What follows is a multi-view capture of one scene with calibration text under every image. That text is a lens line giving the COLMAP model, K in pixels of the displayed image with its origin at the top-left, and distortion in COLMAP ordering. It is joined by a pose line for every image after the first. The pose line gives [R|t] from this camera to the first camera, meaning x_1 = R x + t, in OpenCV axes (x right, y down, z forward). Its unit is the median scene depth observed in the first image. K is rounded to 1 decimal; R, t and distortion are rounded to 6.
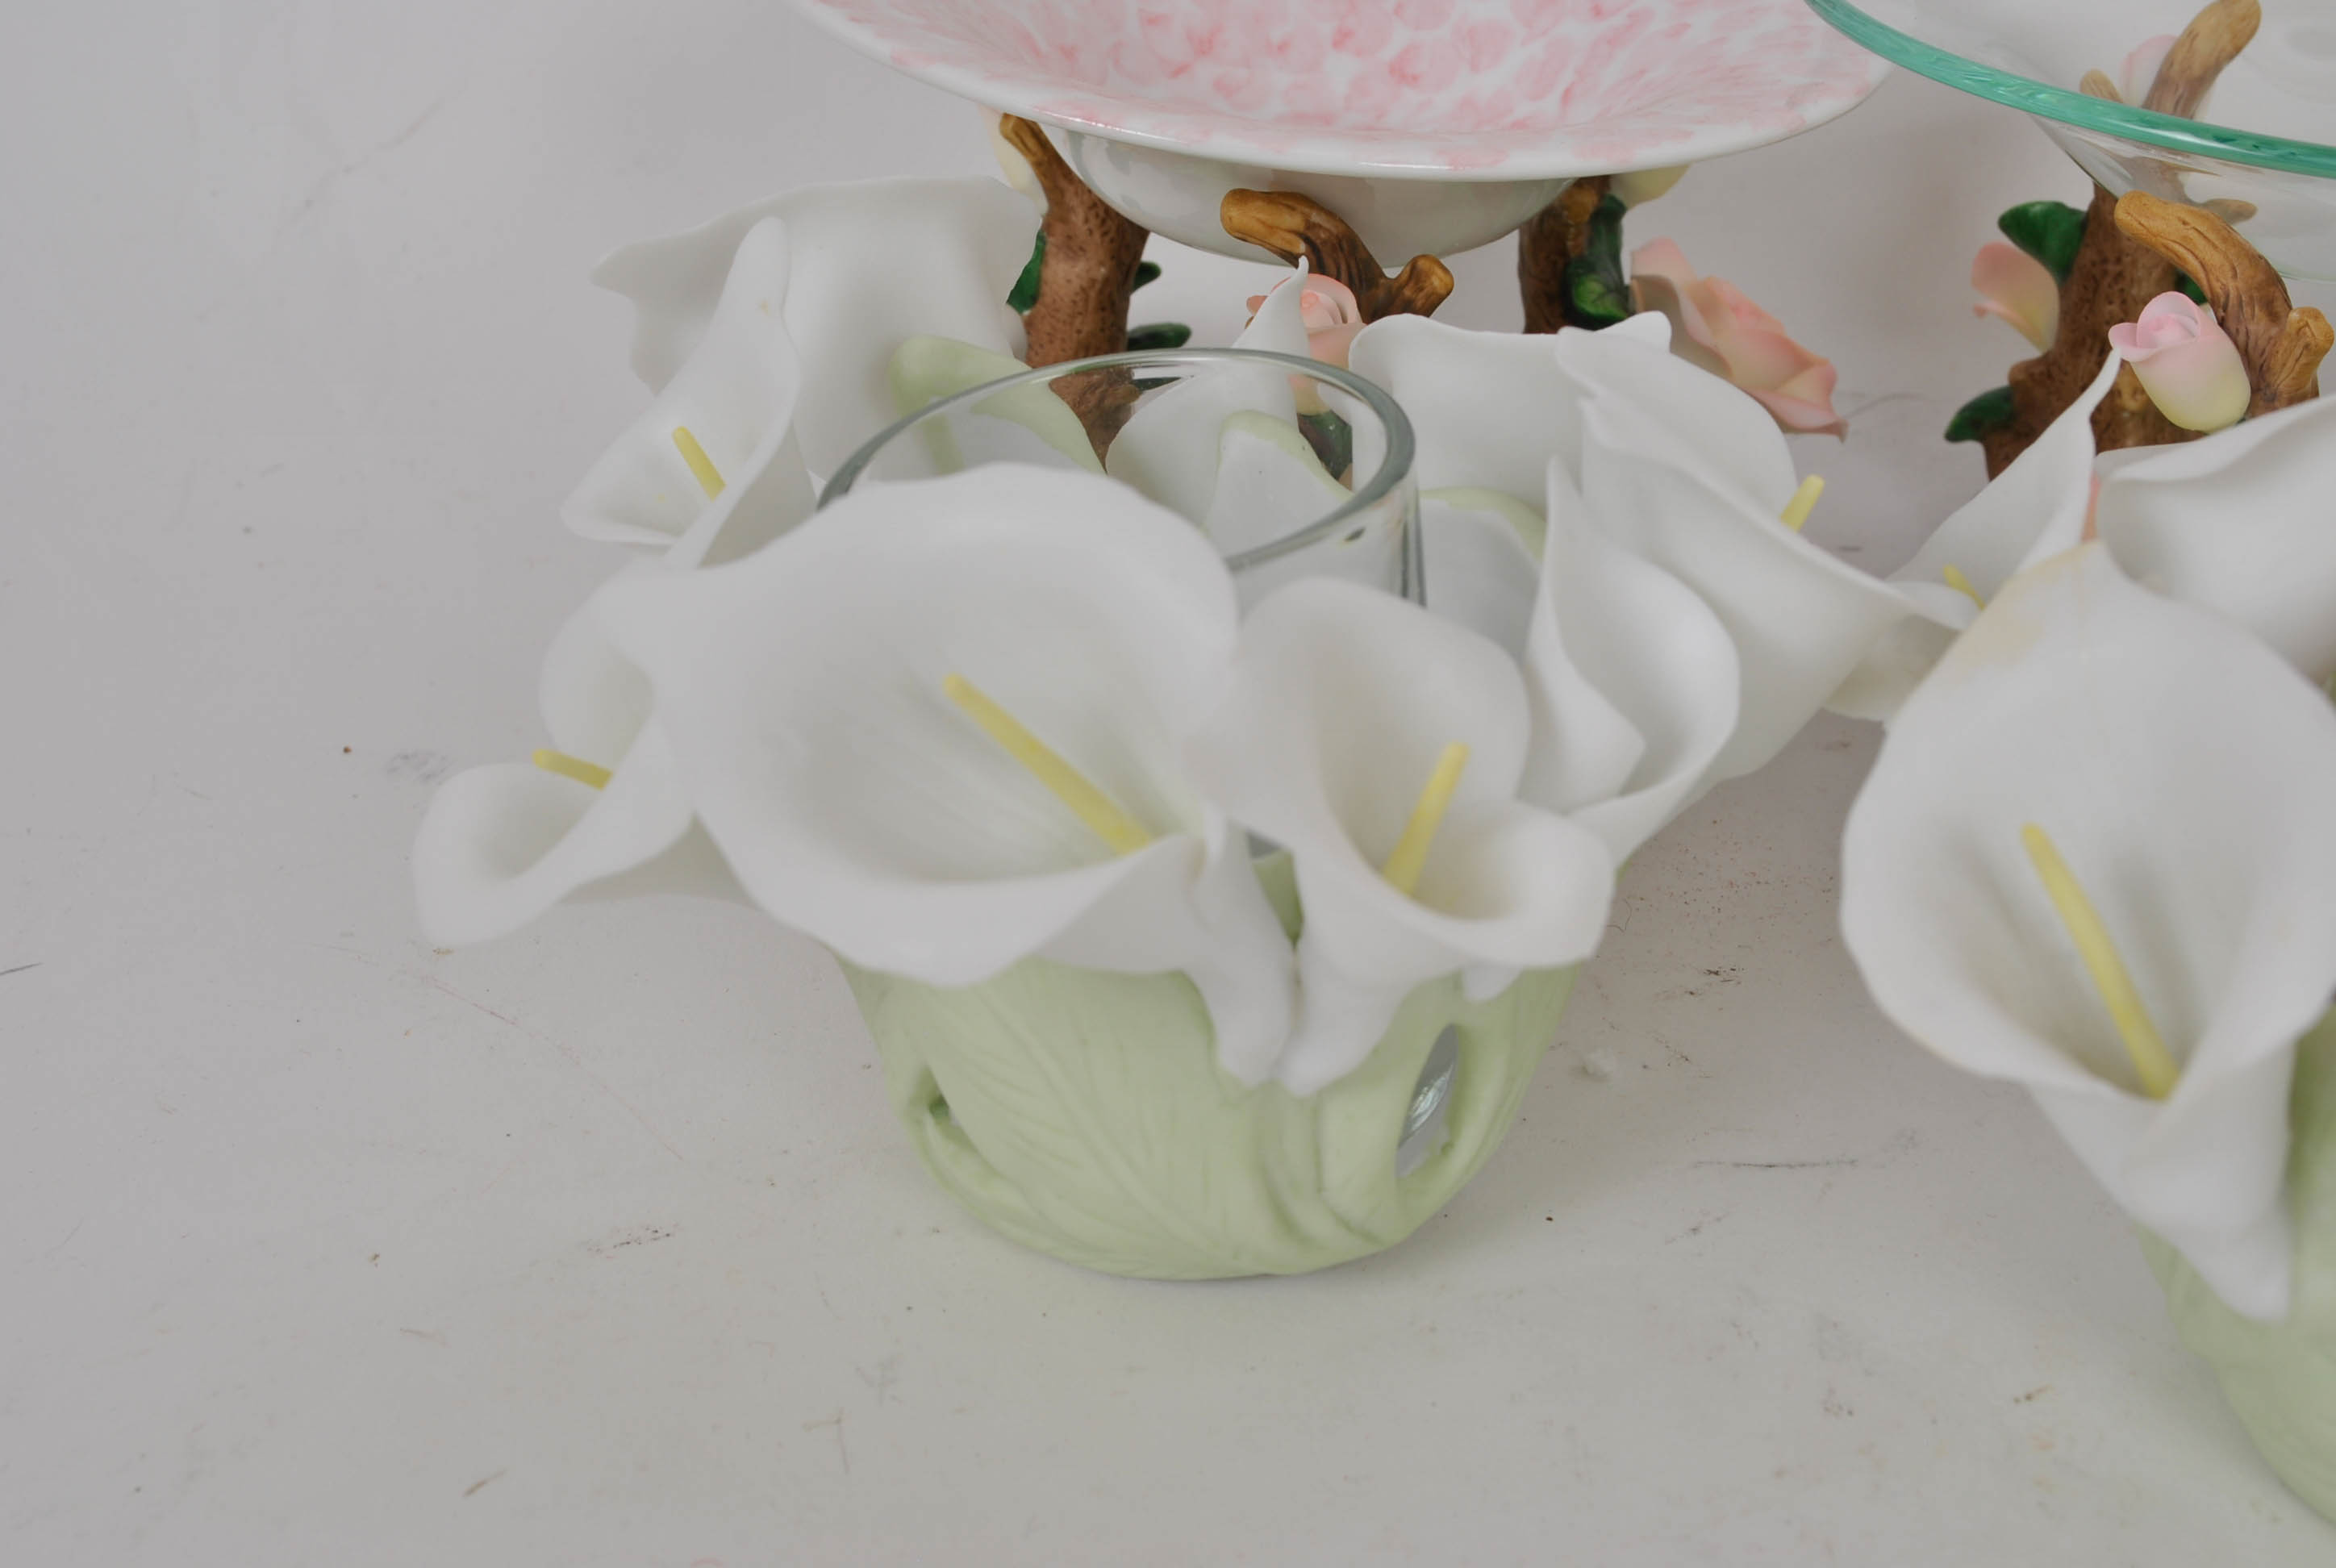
lens RADIAL K [[3951.2, 0, 1155.7], [0, 3951.2, 782.1], [0, 0, 1]] dist [0.000147, 0.000000]
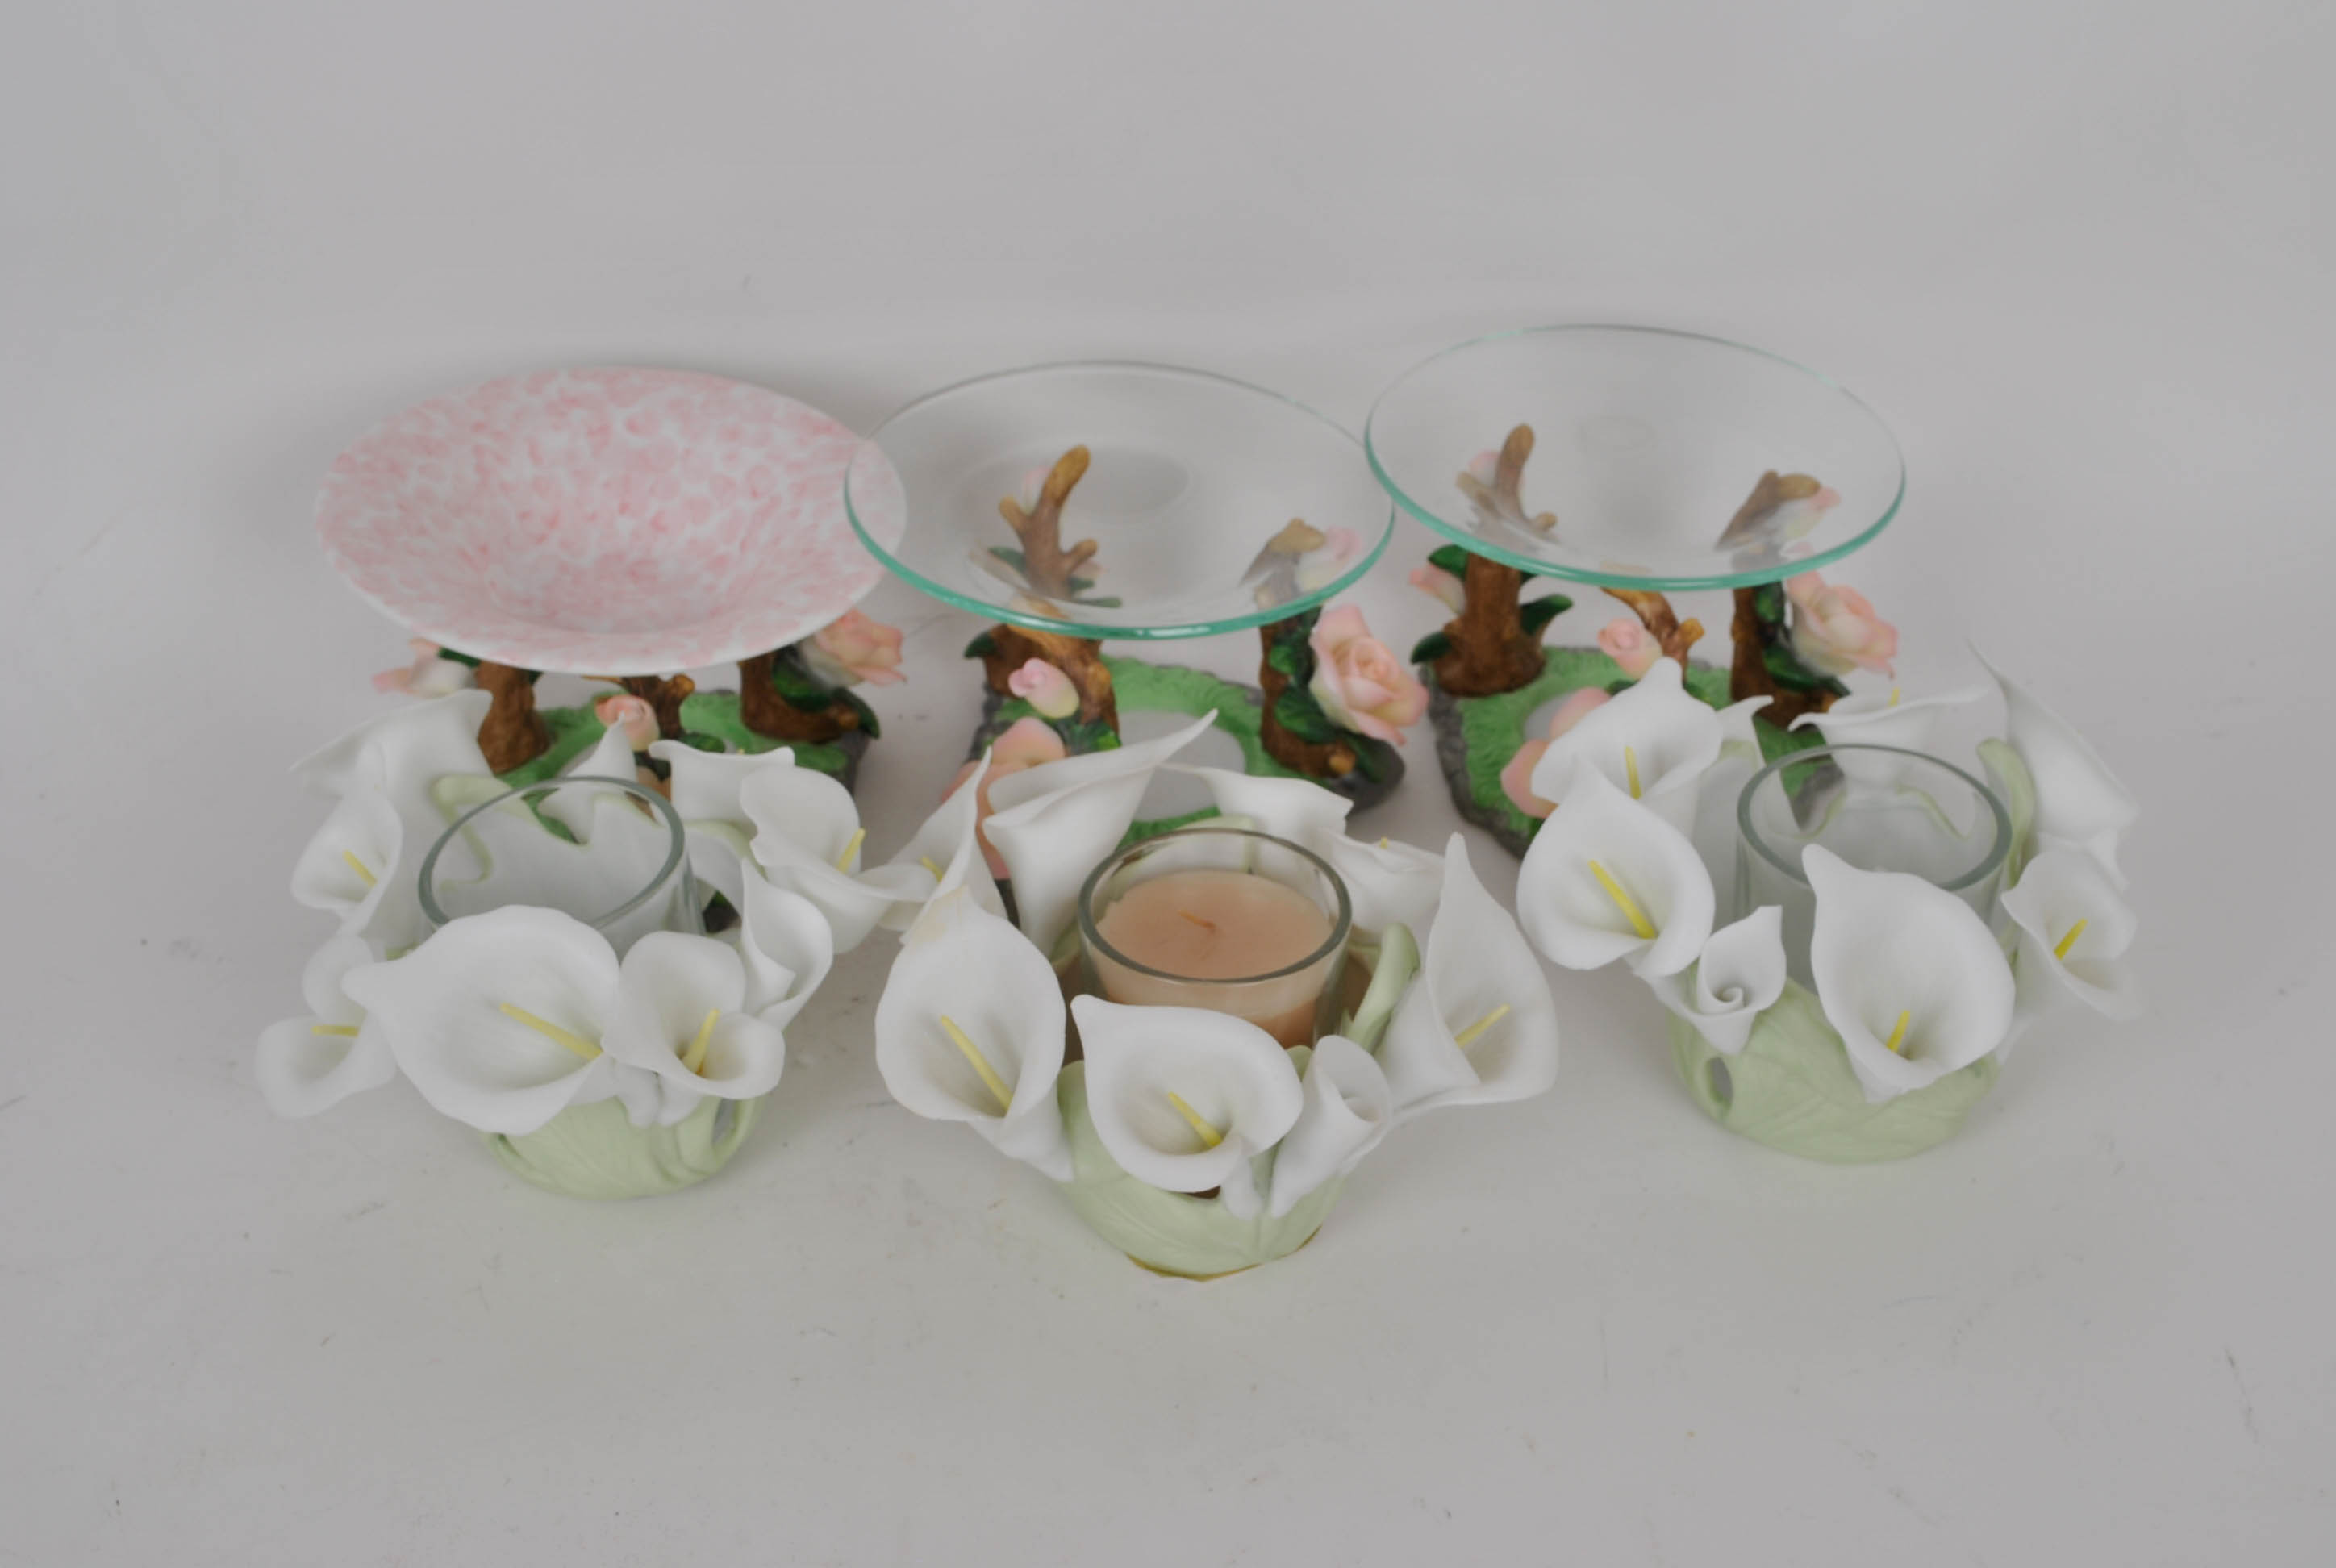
lens RADIAL K [[3645.1, 0, 1179.4], [0, 3645.1, 783.4], [0, 0, 1]] dist [-0.007346, 0.000000]
pose [[0.977828, -0.117099, 0.173611, -0.015894], [0.095173, 0.986979, 0.129670, -0.347702], [-0.186535, -0.110272, 0.976240, -1.057768]]
